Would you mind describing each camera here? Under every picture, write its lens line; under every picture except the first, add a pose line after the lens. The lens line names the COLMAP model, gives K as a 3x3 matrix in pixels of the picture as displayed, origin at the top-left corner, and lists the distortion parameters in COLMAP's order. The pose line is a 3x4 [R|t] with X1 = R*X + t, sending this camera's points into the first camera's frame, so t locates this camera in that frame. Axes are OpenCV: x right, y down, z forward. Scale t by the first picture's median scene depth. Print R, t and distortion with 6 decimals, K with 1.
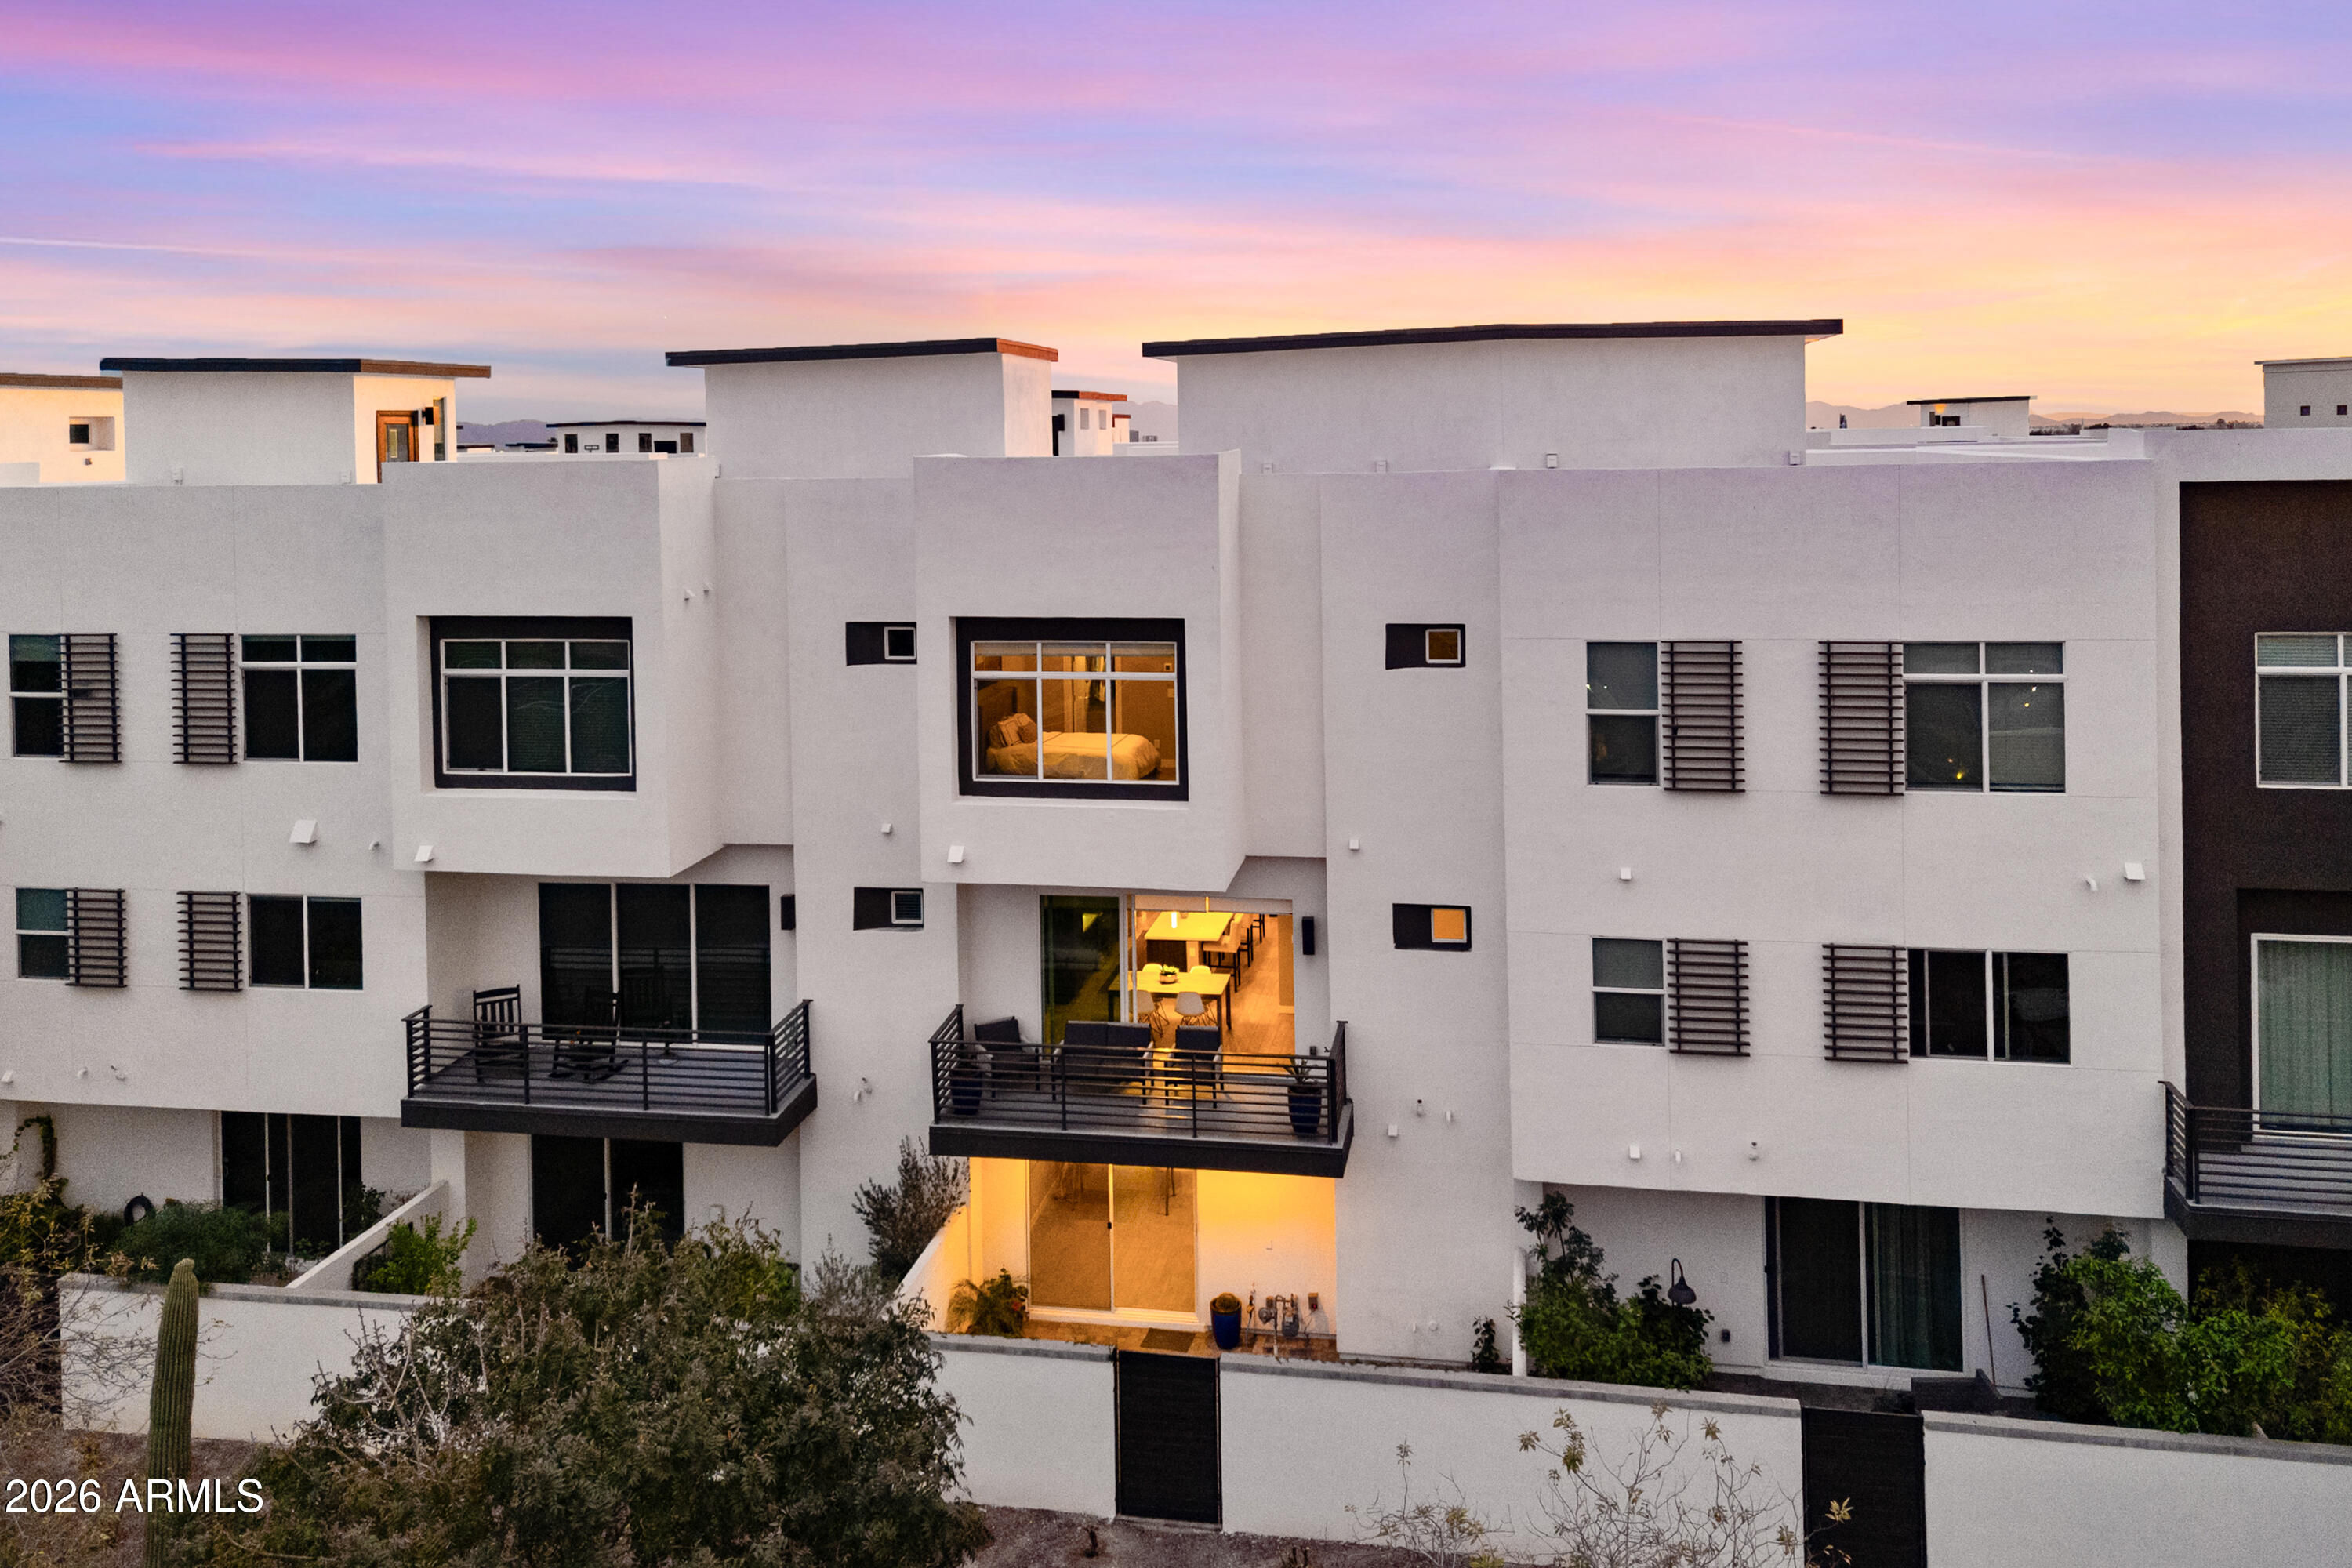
lens RADIAL K [[1898.0, 0, 1190.3], [0, 1898.0, 486.7], [0, 0, 1]] dist [0.019565, -0.004272]
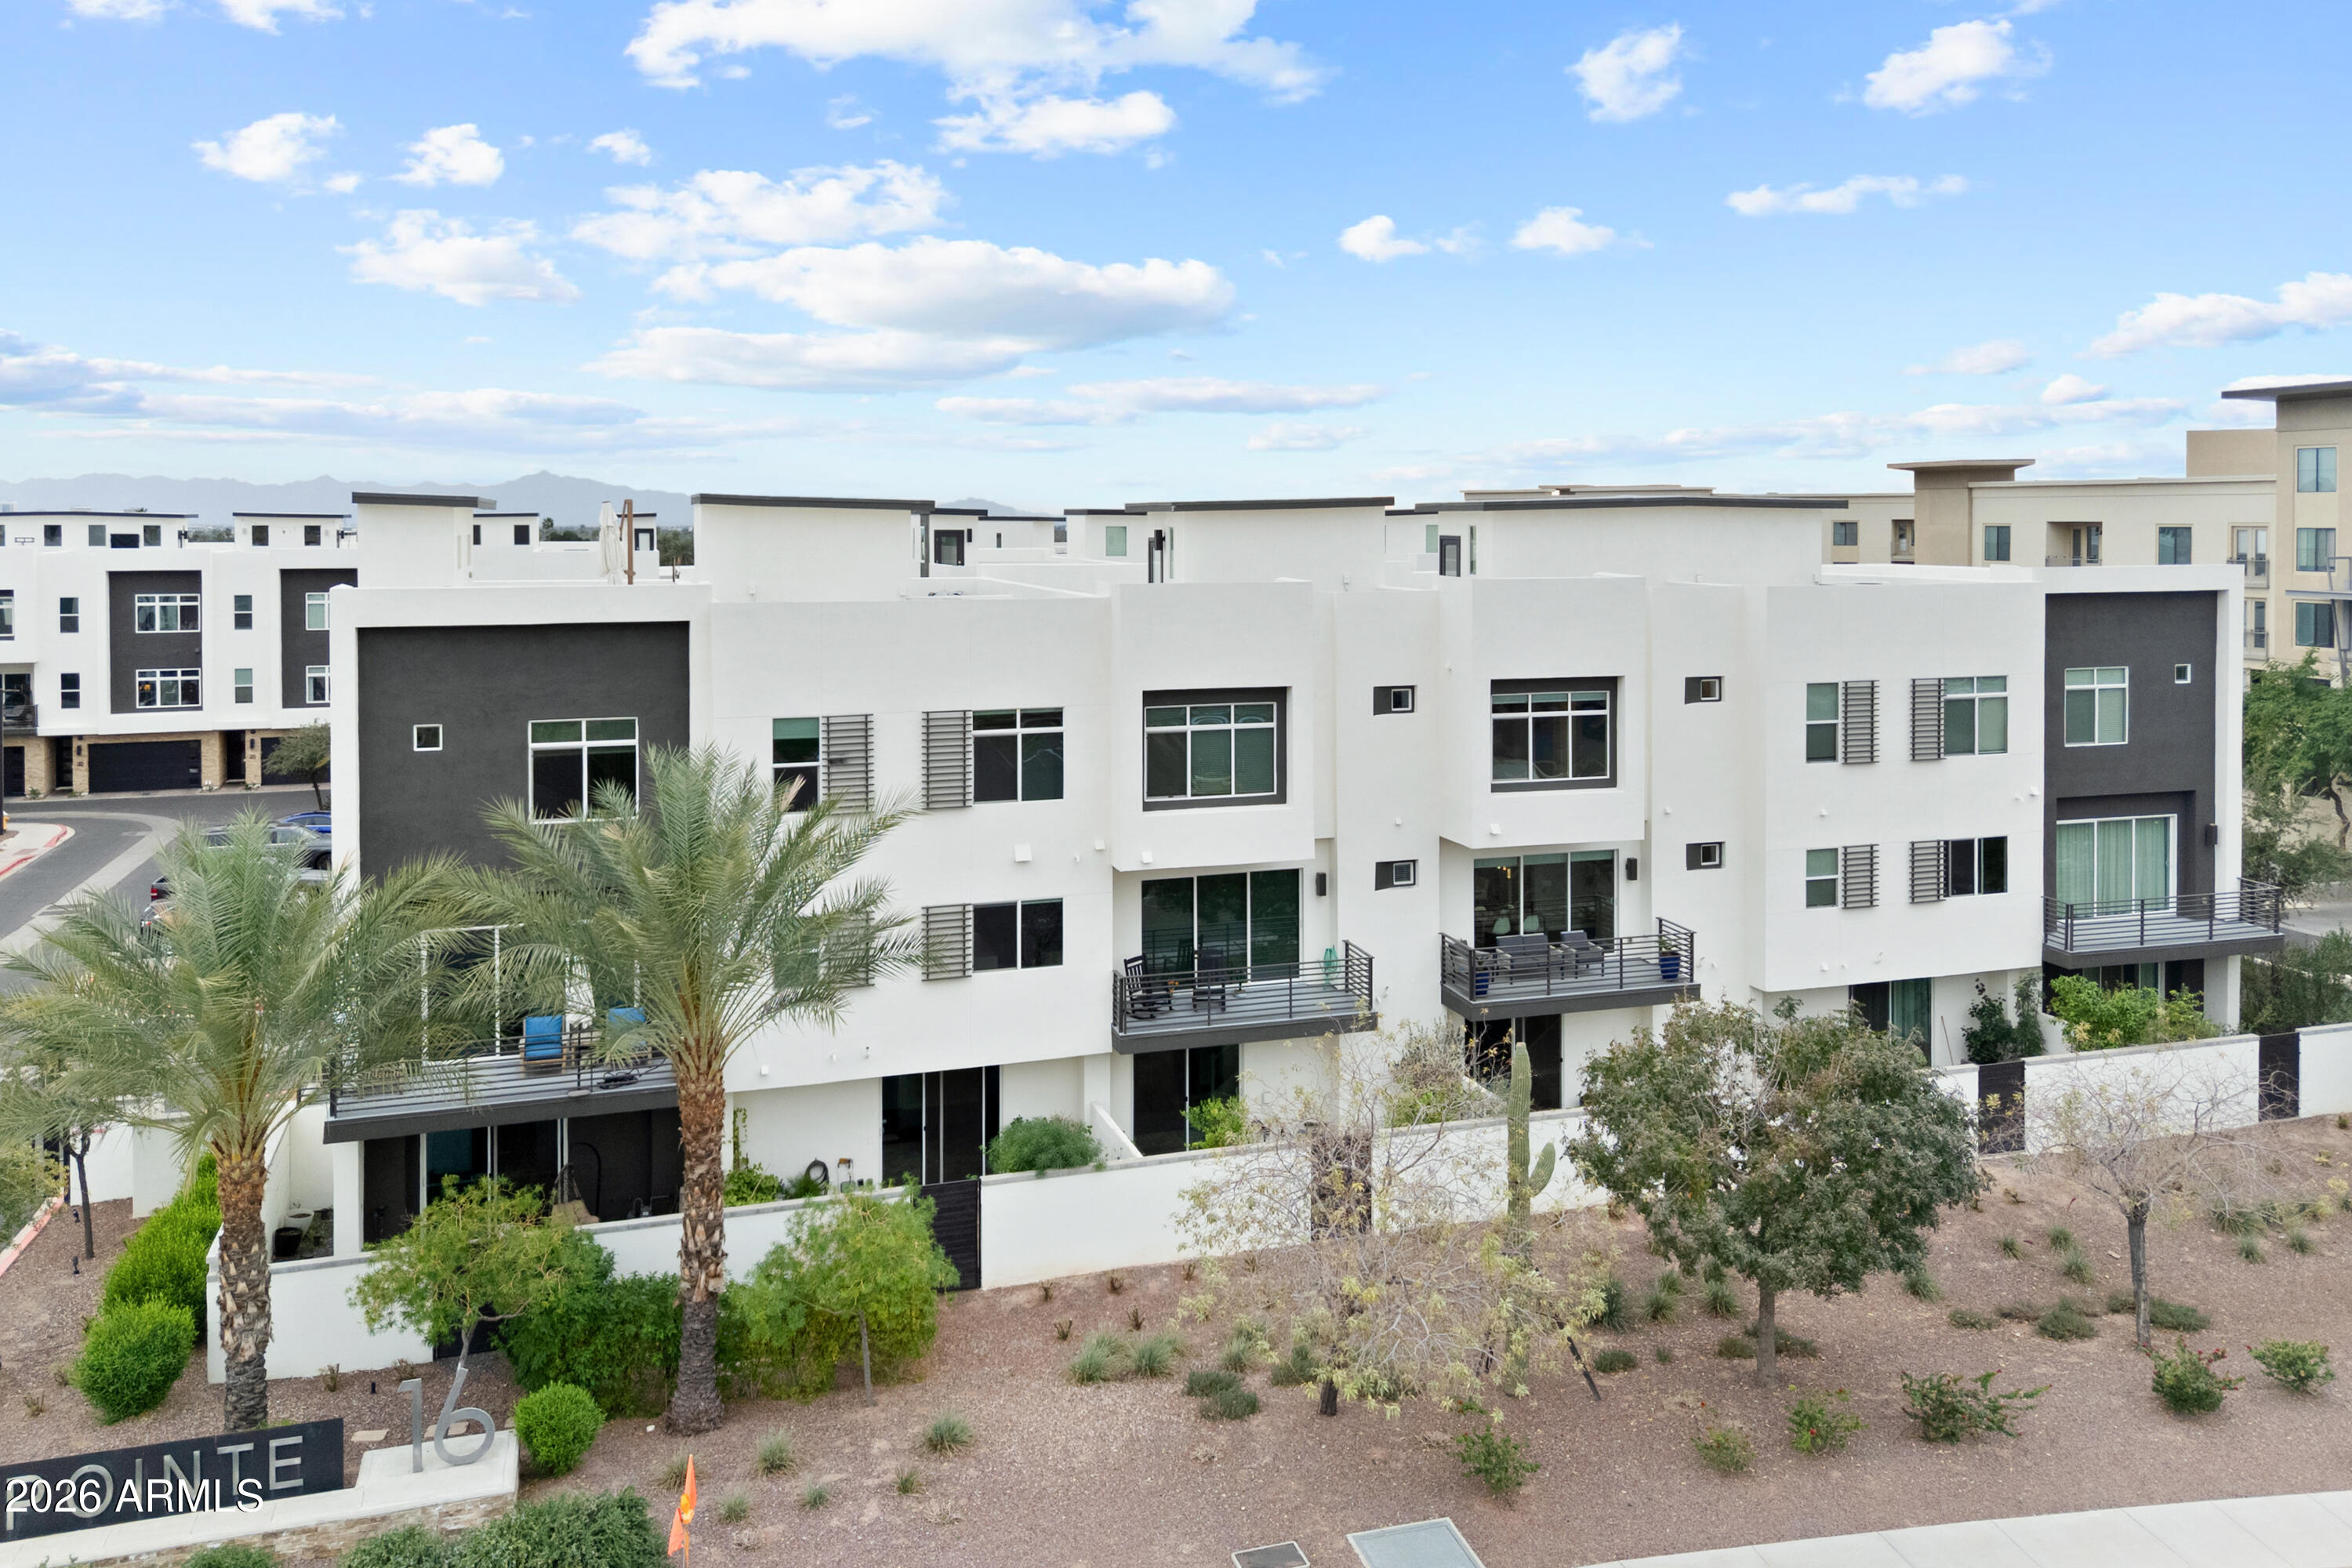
lens RADIAL K [[1790.8, 0, 1186.1], [0, 1790.8, 527.8], [0, 0, 1]] dist [0.016766, -0.003384]
pose [[0.877134, 0.012805, 0.480074, -1.068097], [-0.000881, 0.999686, -0.025054, -0.021138], [-0.480244, 0.021553, 0.876870, -0.197108]]
